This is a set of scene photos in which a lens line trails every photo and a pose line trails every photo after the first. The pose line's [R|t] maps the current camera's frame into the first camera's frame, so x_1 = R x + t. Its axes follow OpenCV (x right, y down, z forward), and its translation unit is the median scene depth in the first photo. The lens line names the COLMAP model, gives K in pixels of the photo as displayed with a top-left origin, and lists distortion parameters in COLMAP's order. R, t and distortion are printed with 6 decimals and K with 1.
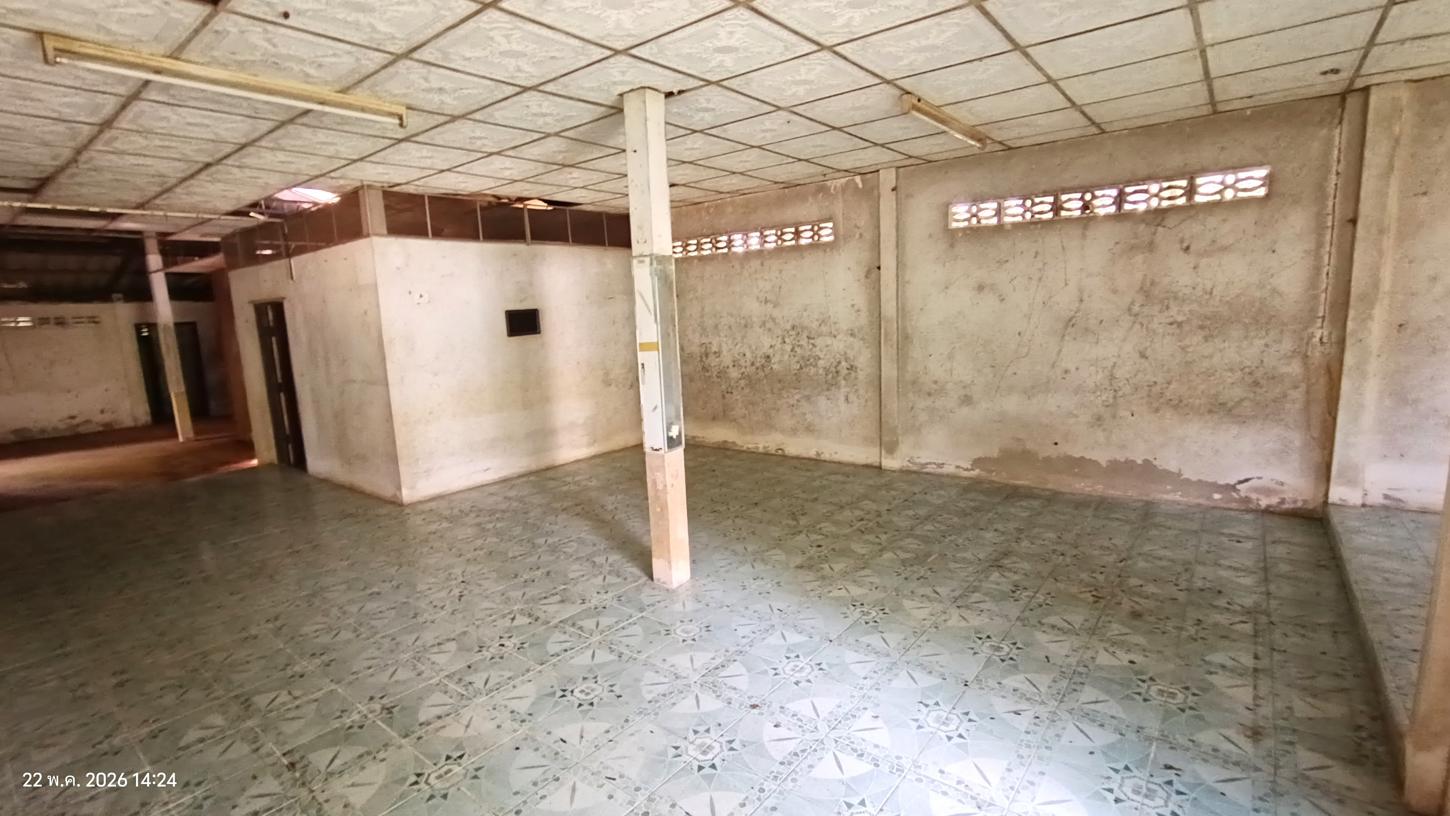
lens RADIAL K [[660.7, 0, 711.0], [0, 660.7, 411.3], [0, 0, 1]] dist [-0.017169, 0.007905]
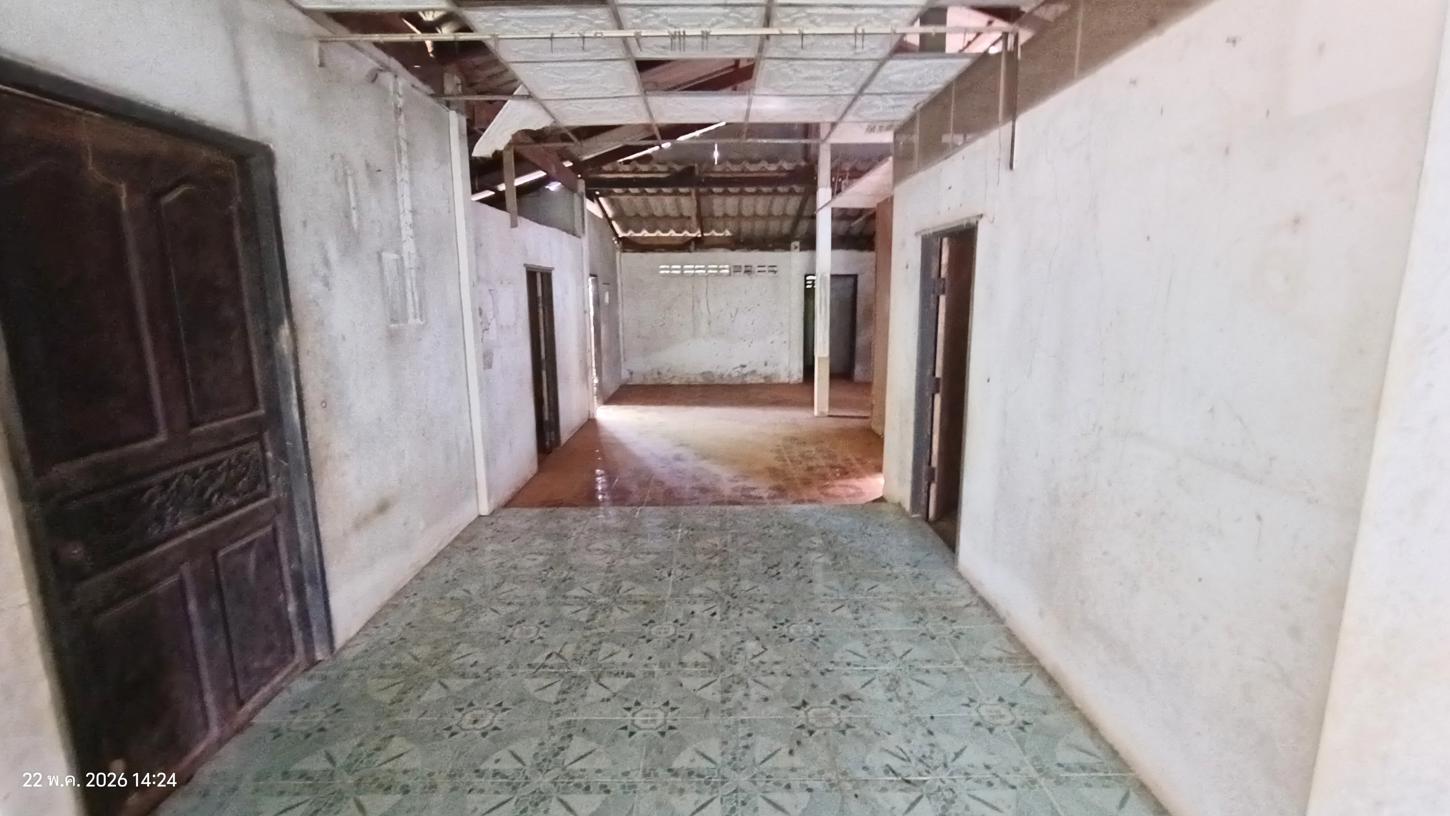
lens RADIAL K [[660.7, 0, 719.3], [0, 660.7, 419.0], [0, 0, 1]] dist [-0.017169, 0.007905]
pose [[0.634315, 0.185690, -0.750442, -0.479670], [-0.137743, 0.982338, 0.126643, -0.076353], [0.760705, 0.023037, 0.648689, 0.683988]]
